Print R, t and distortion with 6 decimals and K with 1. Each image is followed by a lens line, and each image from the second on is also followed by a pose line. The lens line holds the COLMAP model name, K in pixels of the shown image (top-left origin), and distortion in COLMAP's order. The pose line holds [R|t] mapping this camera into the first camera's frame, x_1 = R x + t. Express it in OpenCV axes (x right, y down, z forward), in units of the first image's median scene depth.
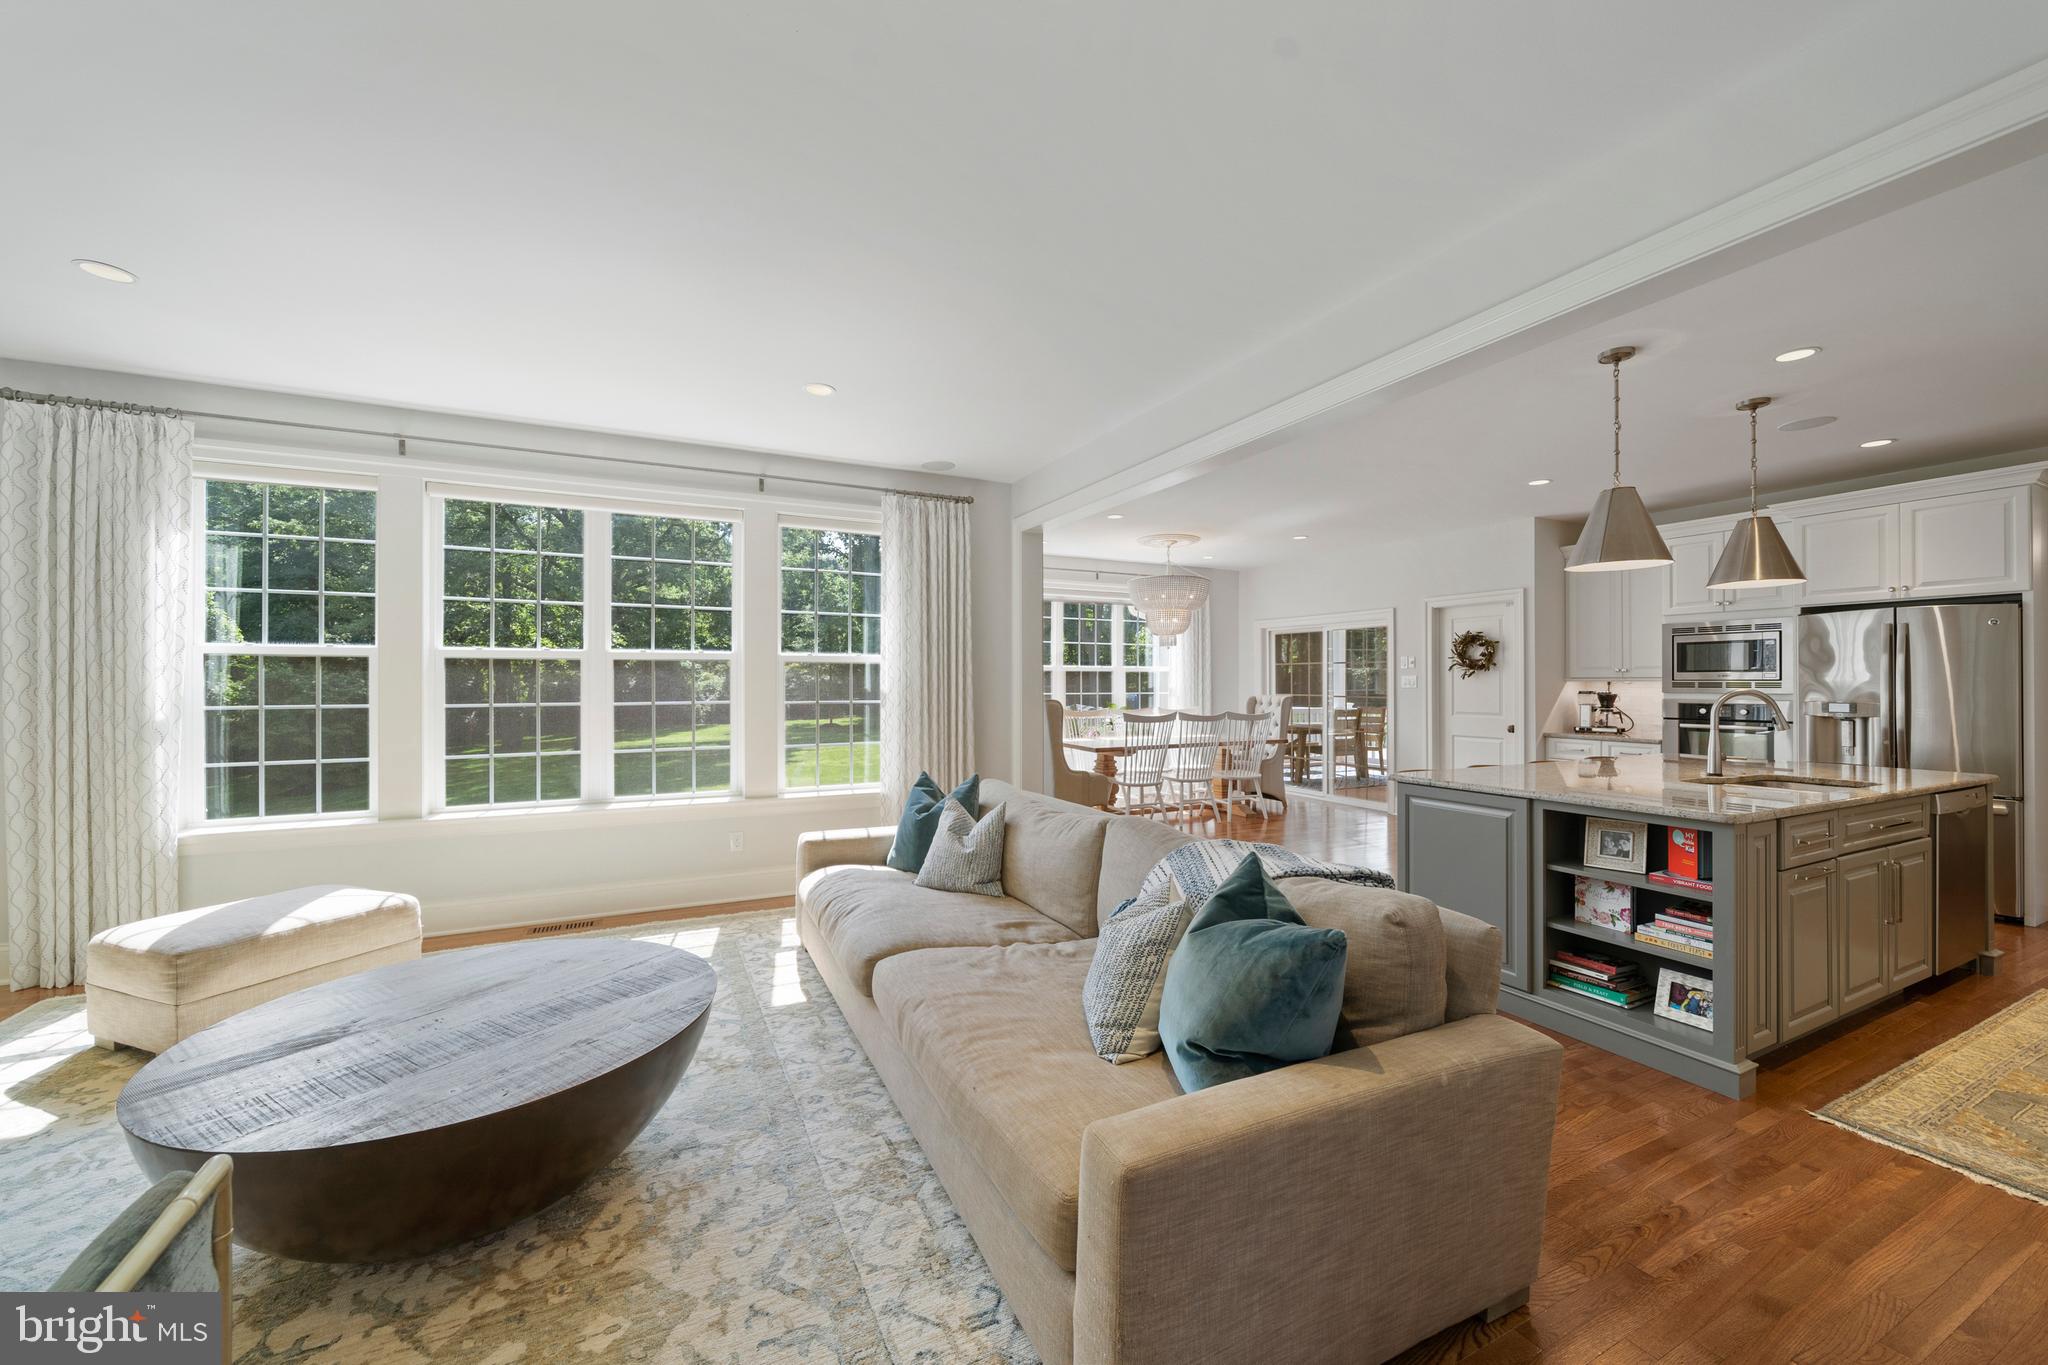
lens RADIAL K [[770.5, 0, 1031.6], [0, 770.5, 680.5], [0, 0, 1]] dist [-0.002395, -0.000087]
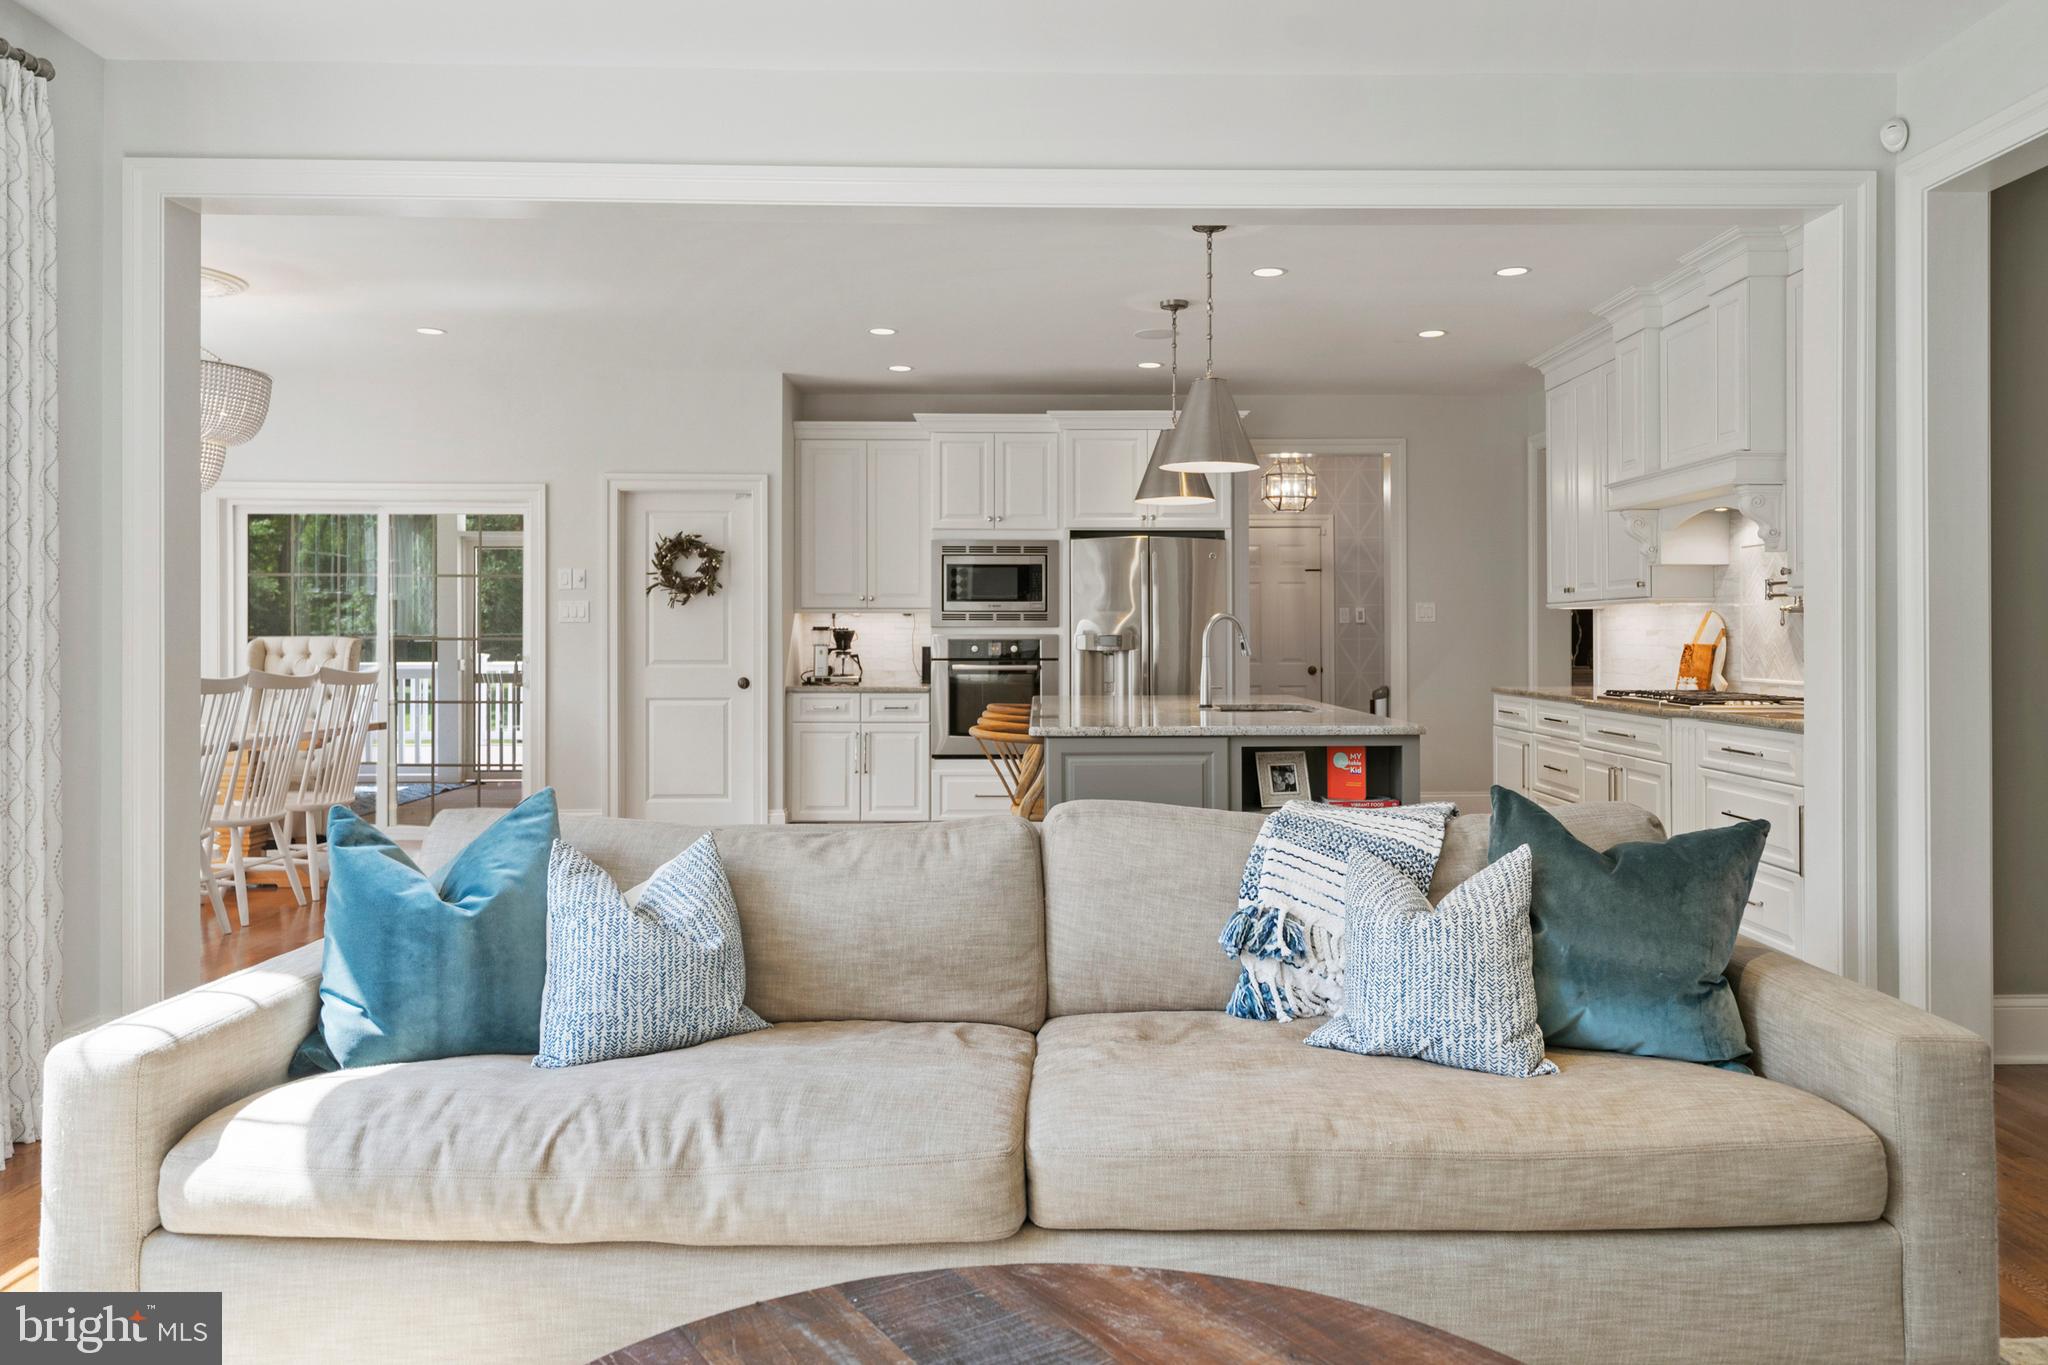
lens RADIAL K [[1409.6, 0, 1058.8], [0, 1409.6, 639.2], [0, 0, 1]] dist [0.002855, 0.004367]
pose [[0.424468, -0.001287, 0.905442, -0.611449], [-0.003836, 0.999987, 0.003220, 0.033282], [-0.905435, -0.004840, 0.424457, 0.391643]]
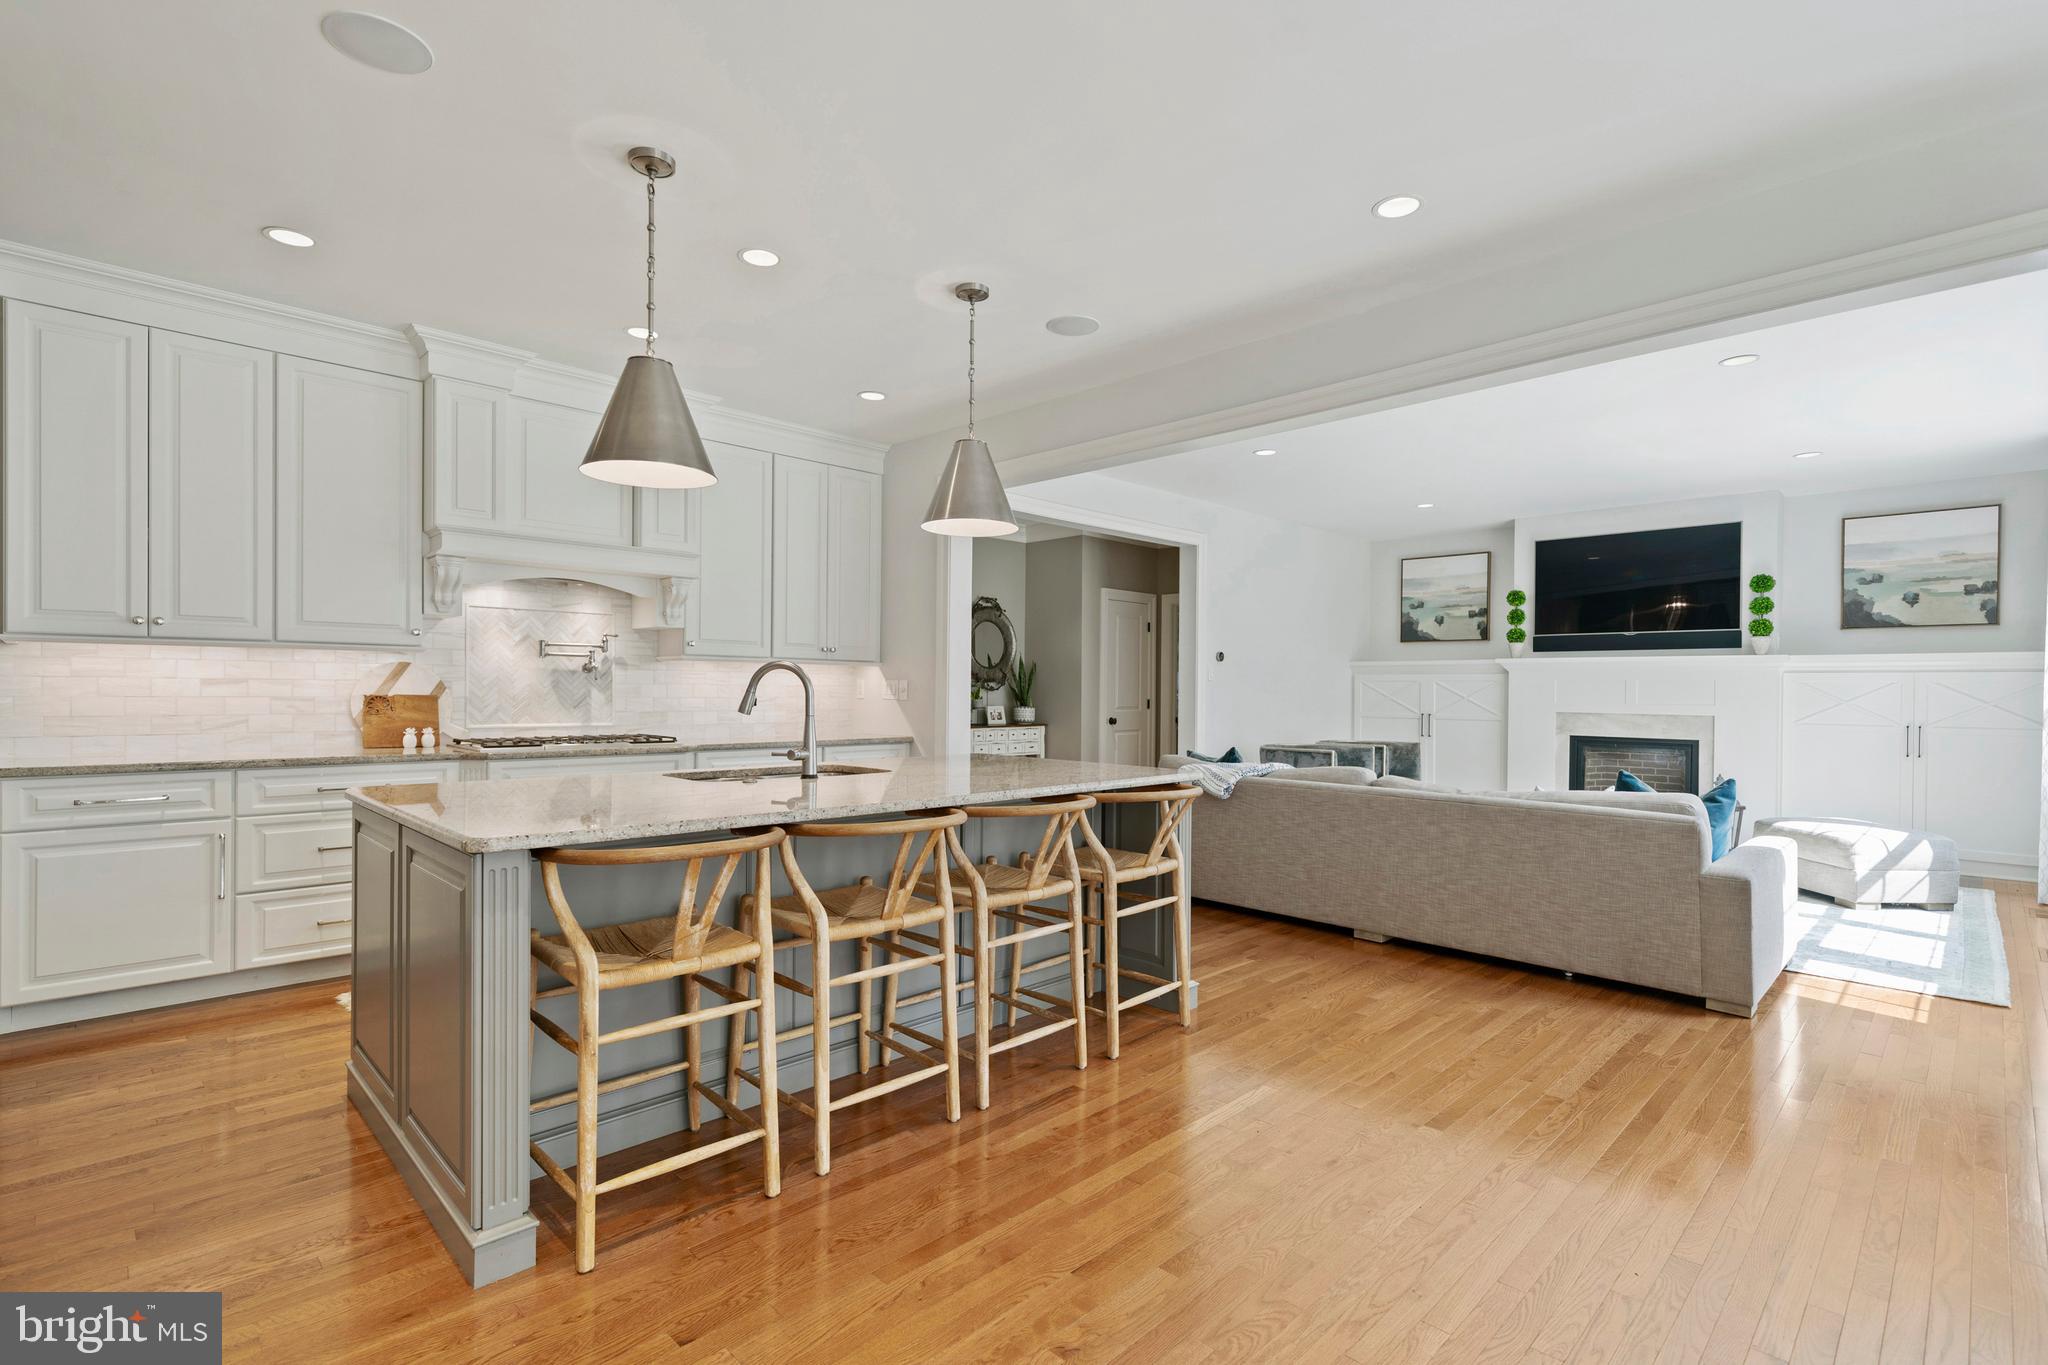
lens RADIAL K [[954.8, 0, 1024.5], [0, 954.8, 696.4], [0, 0, 1]] dist [-0.000806, -0.000249]
pose [[-0.946952, -0.005674, -0.321325, 0.863109], [-0.007150, 0.999969, 0.003414, 0.034510], [0.321295, 0.005531, -0.946963, 1.691225]]
